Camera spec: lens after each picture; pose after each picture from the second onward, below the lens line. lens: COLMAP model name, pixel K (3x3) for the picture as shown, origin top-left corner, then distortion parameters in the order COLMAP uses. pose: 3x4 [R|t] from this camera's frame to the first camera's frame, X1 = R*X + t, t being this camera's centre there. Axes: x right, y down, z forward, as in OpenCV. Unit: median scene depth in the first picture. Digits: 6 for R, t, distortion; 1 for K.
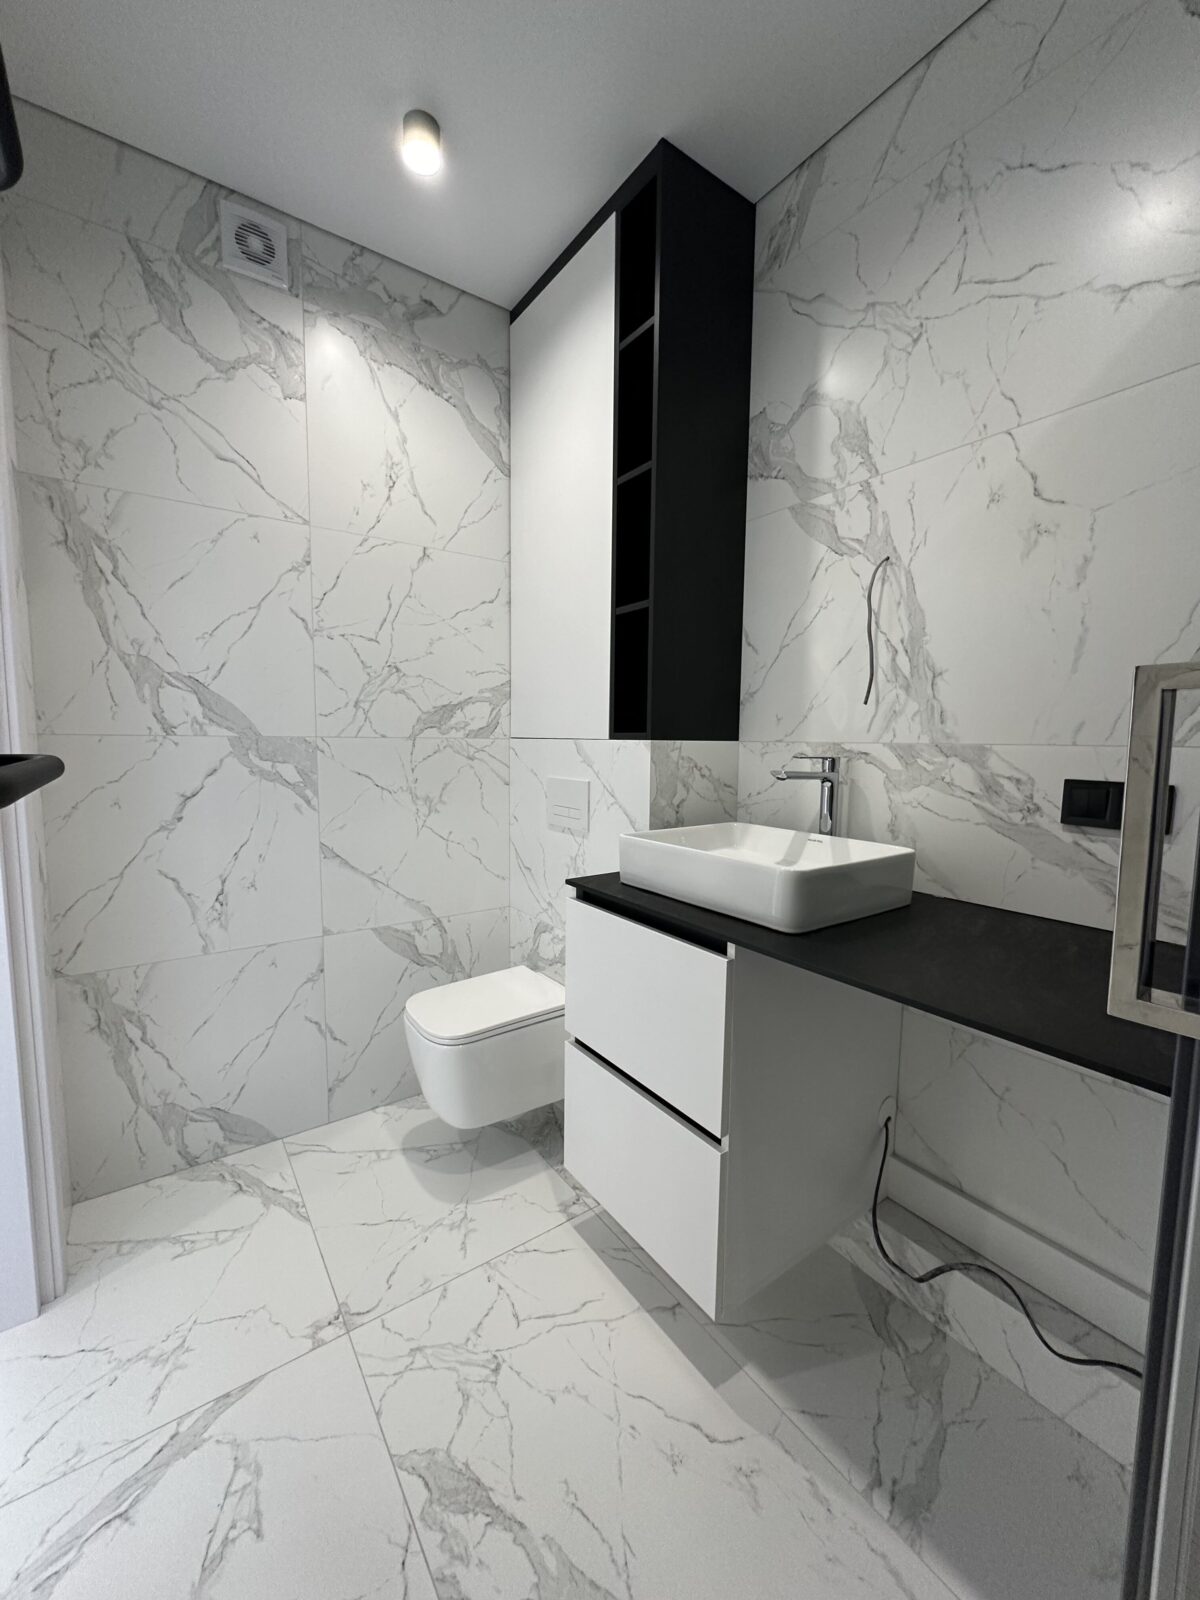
lens RADIAL K [[637.7, 0, 599.3], [0, 637.7, 798.6], [0, 0, 1]] dist [-0.005258, 0.001123]
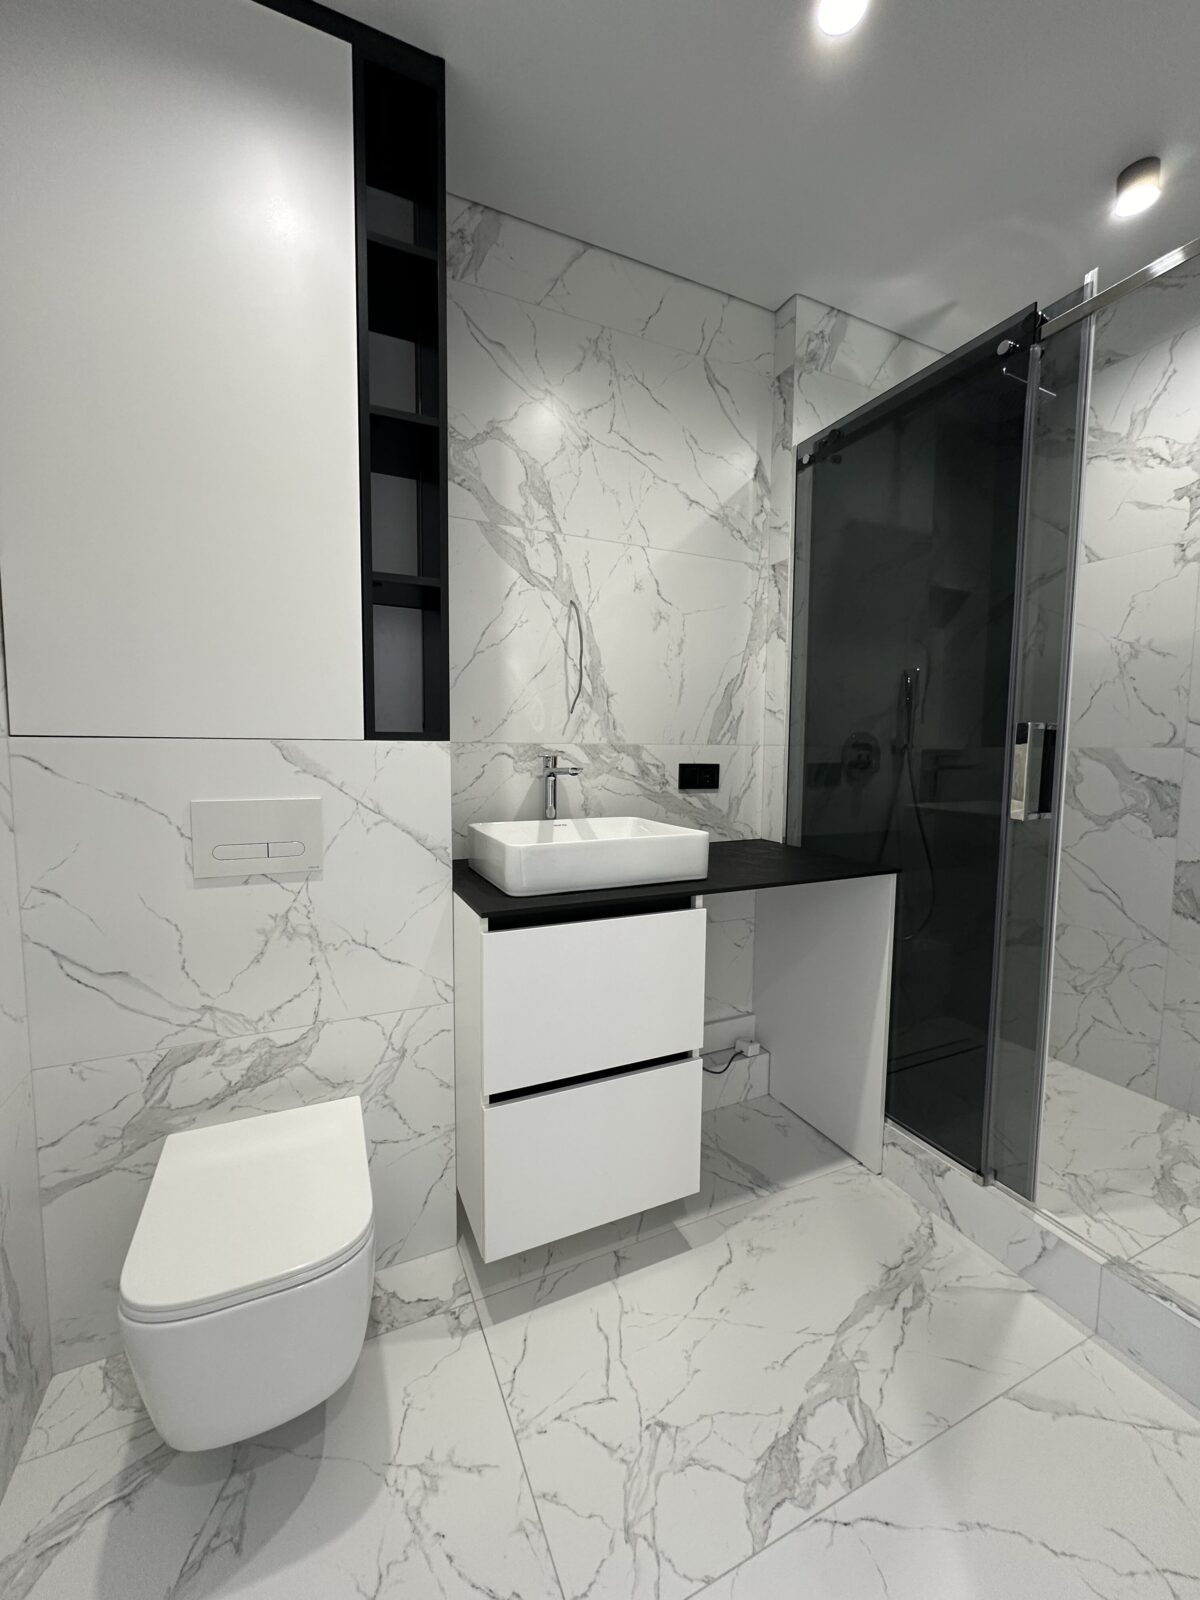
lens RADIAL K [[637.7, 0, 601.5], [0, 637.7, 800.8], [0, 0, 1]] dist [-0.005258, 0.001123]
pose [[0.184610, -0.089081, 0.978766, -0.886544], [0.088668, 0.993332, 0.073682, -0.065967], [-0.978804, 0.073183, 0.191278, 0.752308]]
